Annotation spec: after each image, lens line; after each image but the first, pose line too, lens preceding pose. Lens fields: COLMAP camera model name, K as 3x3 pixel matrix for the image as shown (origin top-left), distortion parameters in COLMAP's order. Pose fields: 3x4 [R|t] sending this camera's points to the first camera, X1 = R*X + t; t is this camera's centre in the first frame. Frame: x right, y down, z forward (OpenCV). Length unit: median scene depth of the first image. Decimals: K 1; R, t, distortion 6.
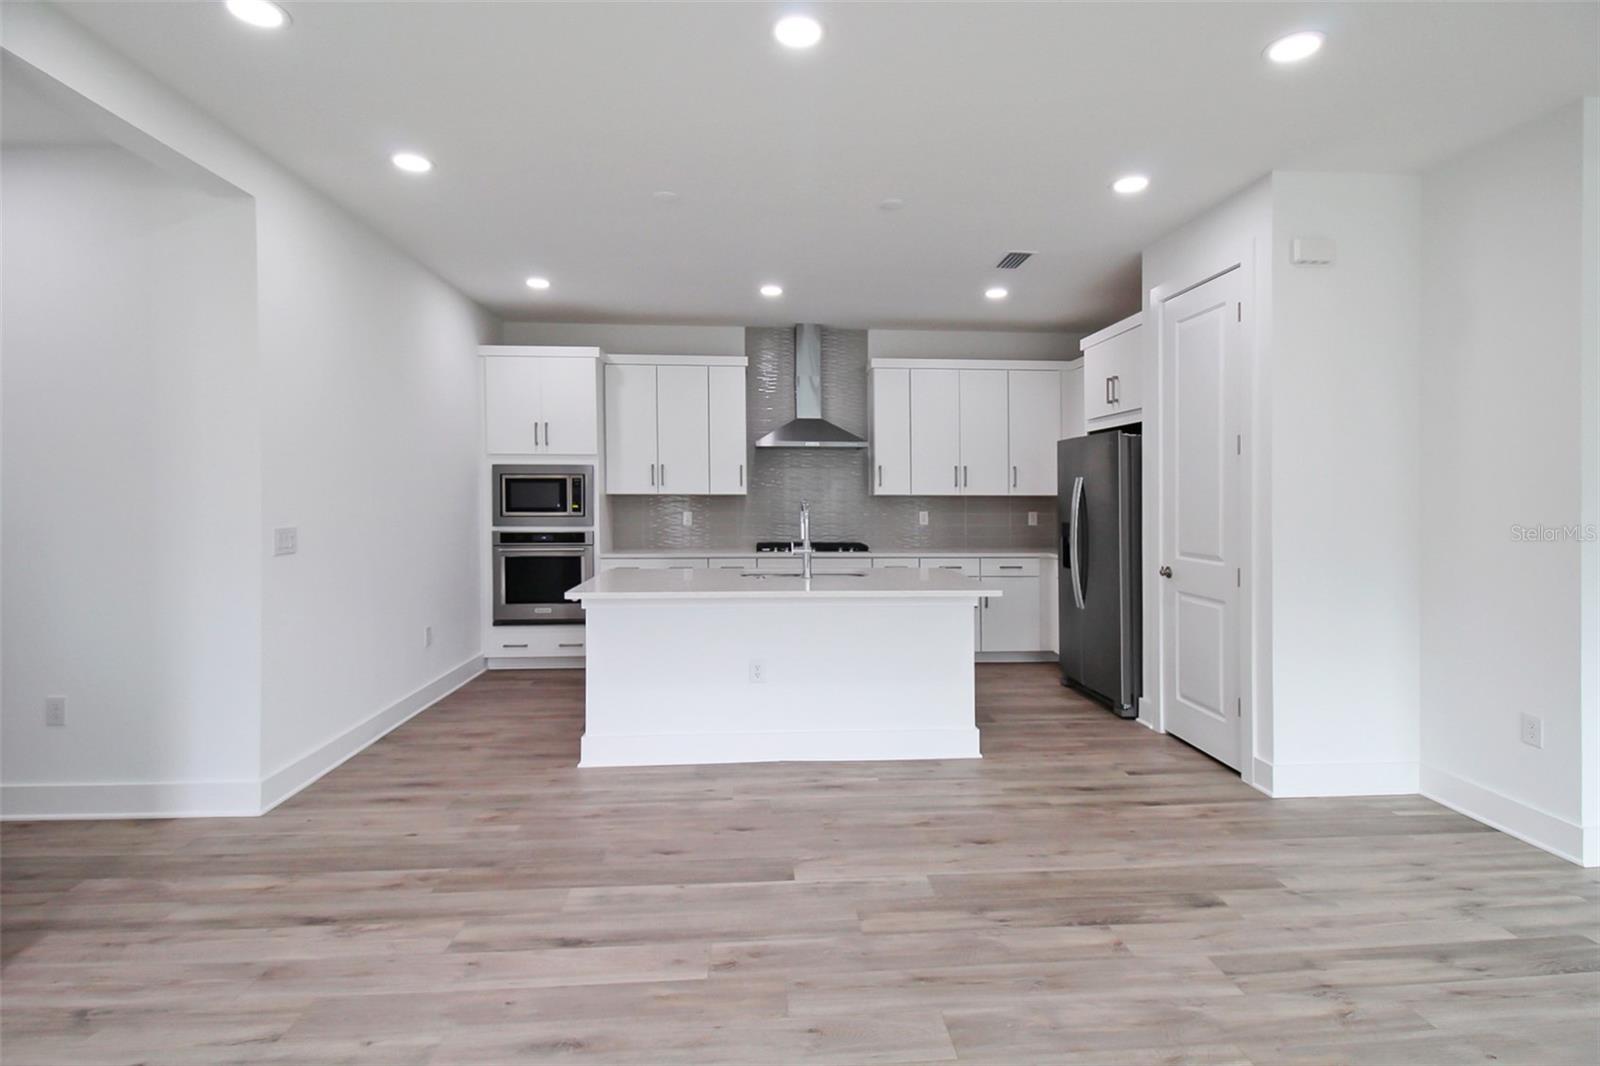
lens RADIAL K [[766.0, 0, 804.4], [0, 766.0, 516.2], [0, 0, 1]] dist [0.016534, -0.014927]
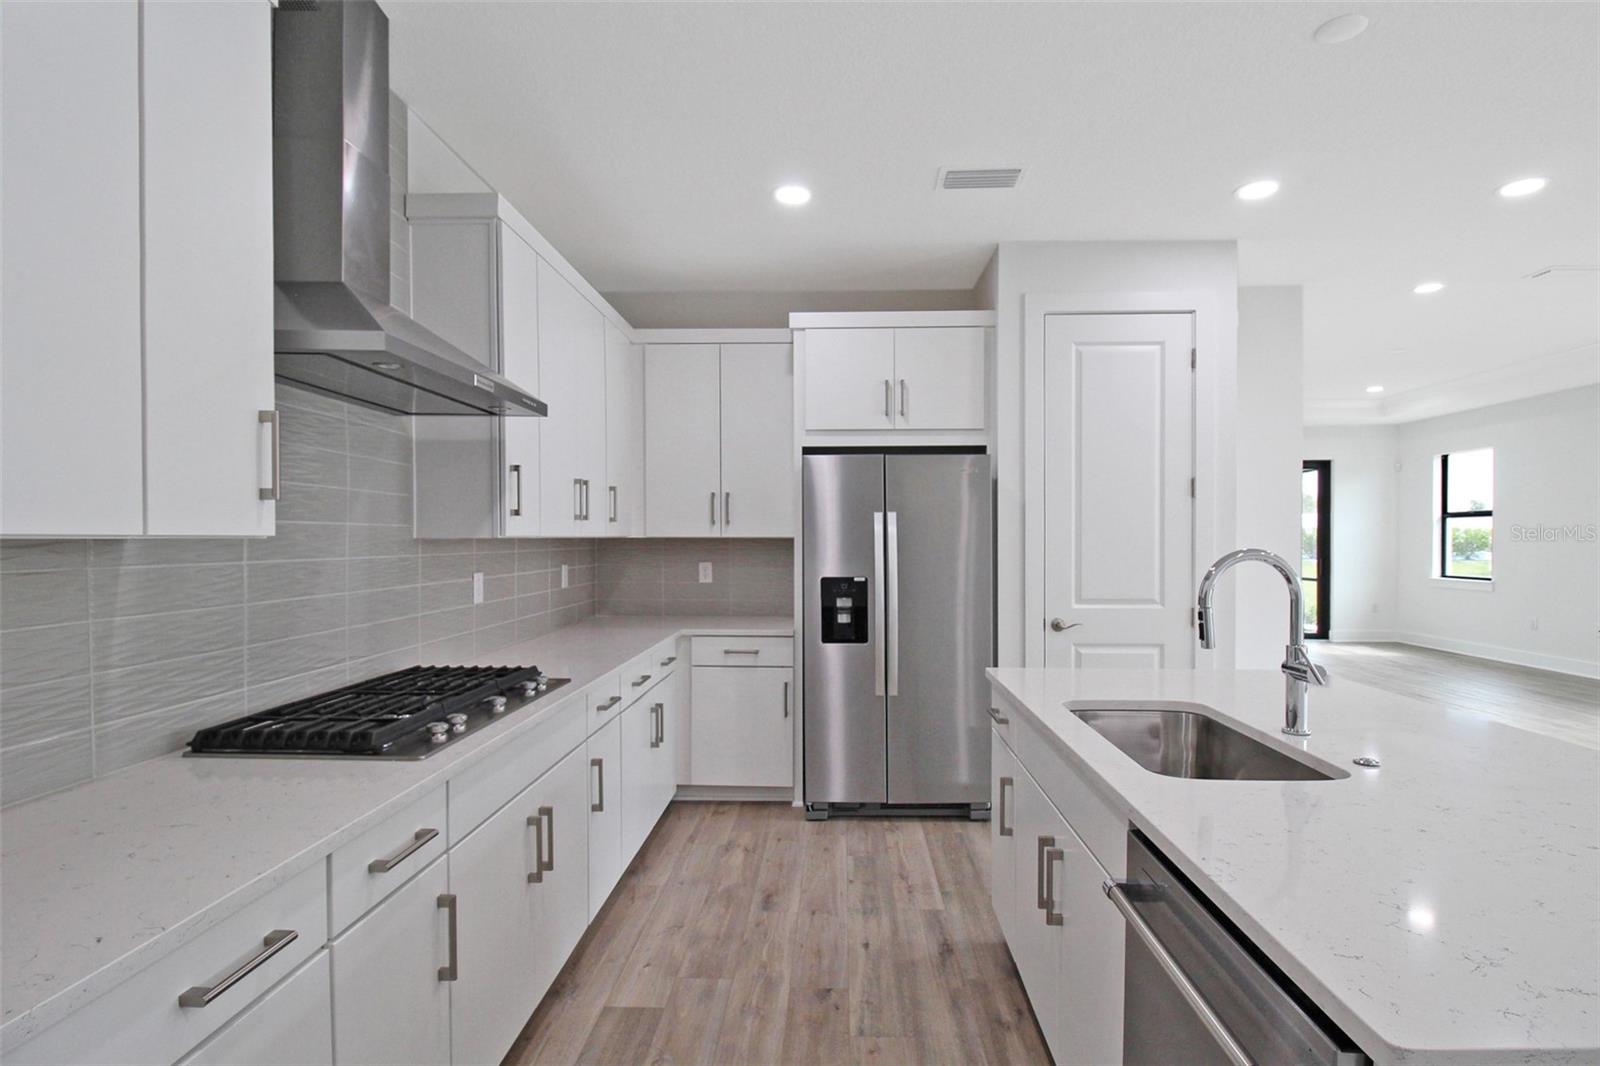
lens RADIAL K [[784.5, 0, 808.0], [0, 784.5, 539.7], [0, 0, 1]] dist [-0.001457, -0.000647]
pose [[0.117882, -0.006042, 0.993009, -0.438799], [0.025530, 0.999669, 0.003052, -0.034554], [-0.992699, 0.024992, 0.117997, 1.169485]]
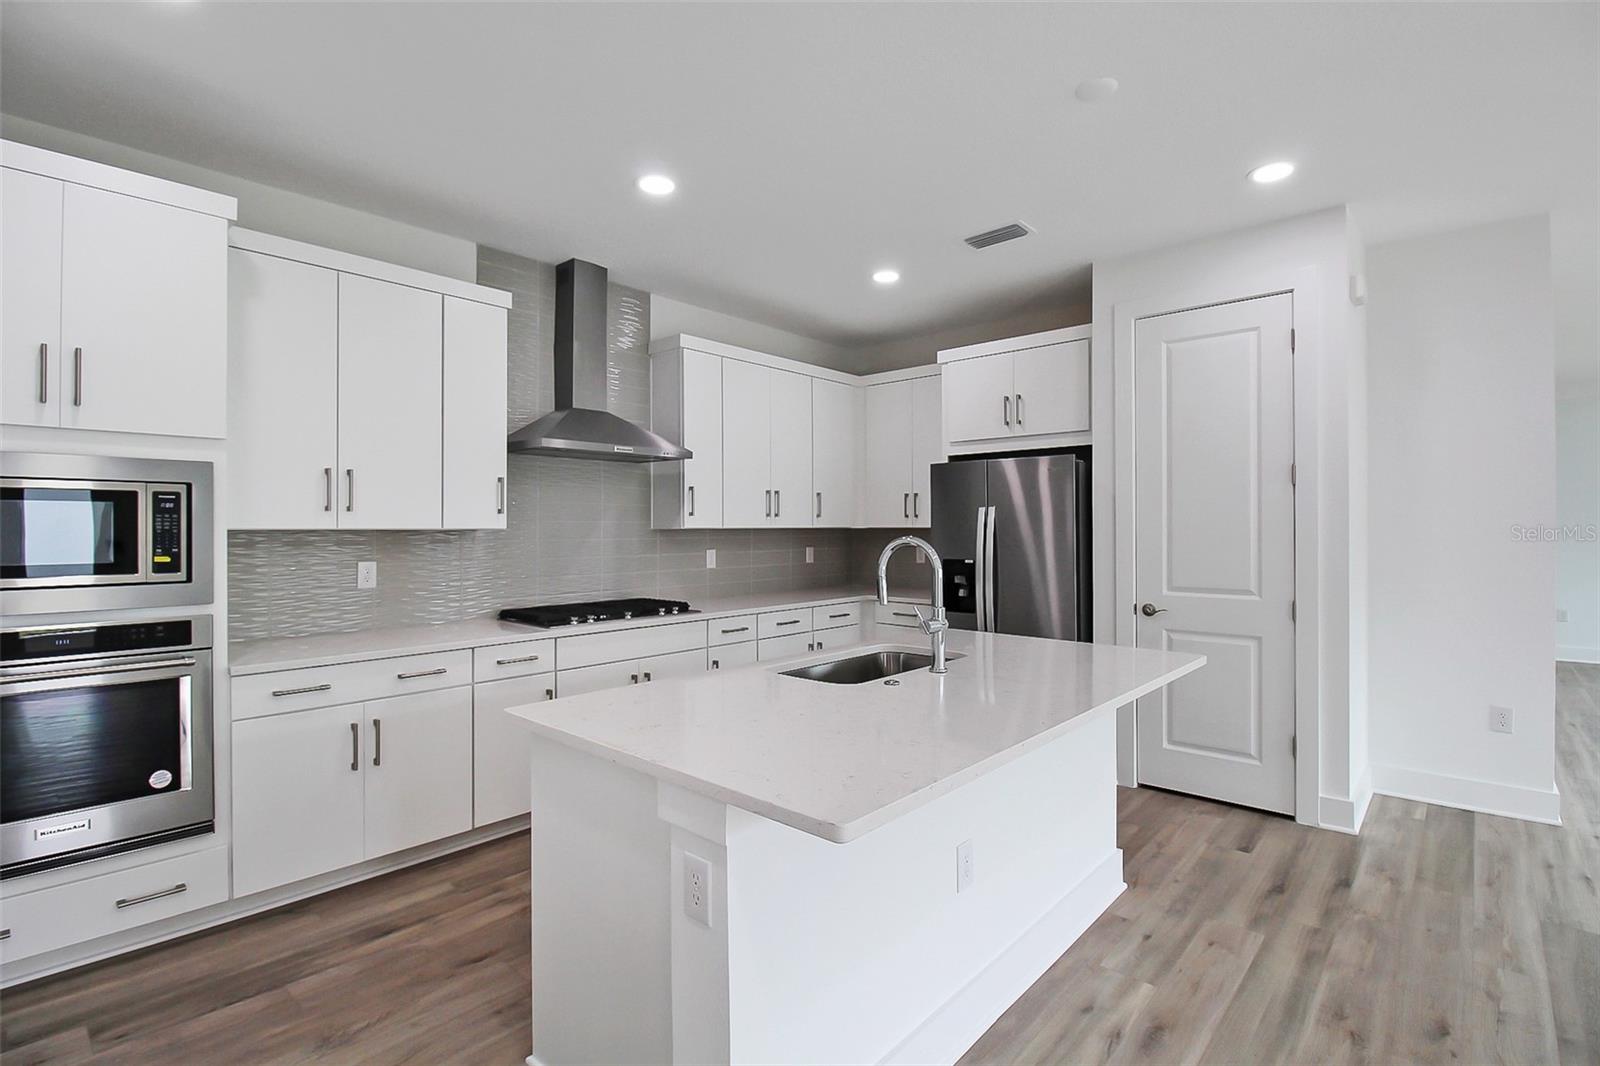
lens RADIAL K [[748.5, 0, 803.9], [0, 748.5, 525.6], [0, 0, 1]] dist [-0.001687, -0.011551]
pose [[0.721438, -0.002245, 0.692475, -0.444958], [0.022576, 0.999539, -0.020279, -0.020306], [-0.692111, 0.030264, 0.721157, 0.635743]]
